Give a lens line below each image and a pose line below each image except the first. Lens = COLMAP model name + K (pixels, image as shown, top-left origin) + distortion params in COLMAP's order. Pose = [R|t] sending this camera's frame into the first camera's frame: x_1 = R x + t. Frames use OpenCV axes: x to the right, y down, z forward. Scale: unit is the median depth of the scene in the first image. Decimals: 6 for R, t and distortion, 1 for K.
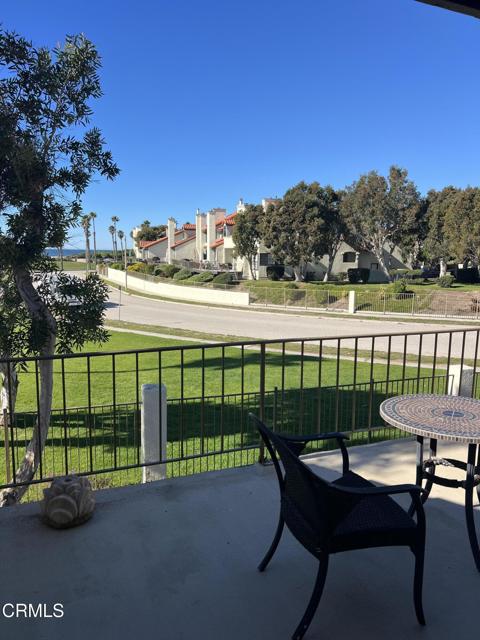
lens RADIAL K [[475.0, 0, 240.0], [0, 475.0, 320.0], [0, 0, 1]] dist [0.075123, -0.167881]
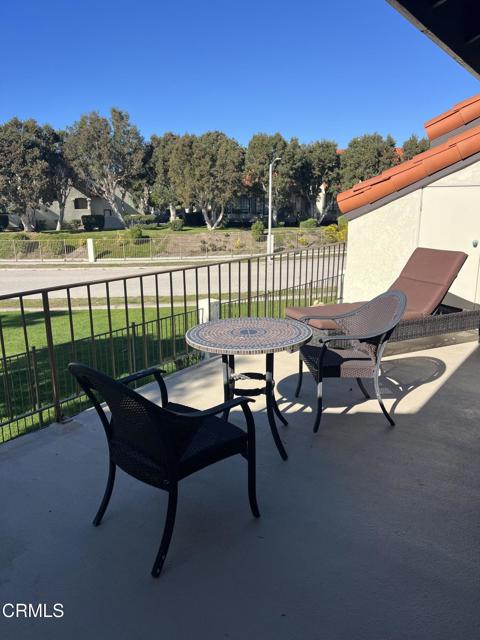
lens RADIAL K [[475.0, 0, 240.0], [0, 475.0, 320.0], [0, 0, 1]] dist [0.075123, -0.167881]
pose [[0.857404, -0.141605, 0.494780, -0.004619], [0.087535, 0.987519, 0.130937, 0.000833], [-0.507146, -0.068955, 0.859098, 0.002351]]
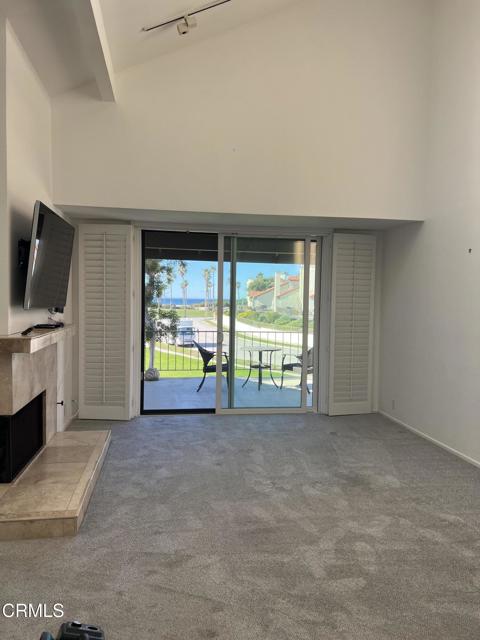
lens RADIAL K [[475.0, 0, 240.0], [0, 475.0, 320.0], [0, 0, 1]] dist [0.075123, -0.167881]
pose [[0.970196, 0.012374, -0.242007, 0.069429], [-0.036926, 0.994581, -0.097182, 0.020524], [0.239493, 0.103222, 0.965395, -0.139624]]
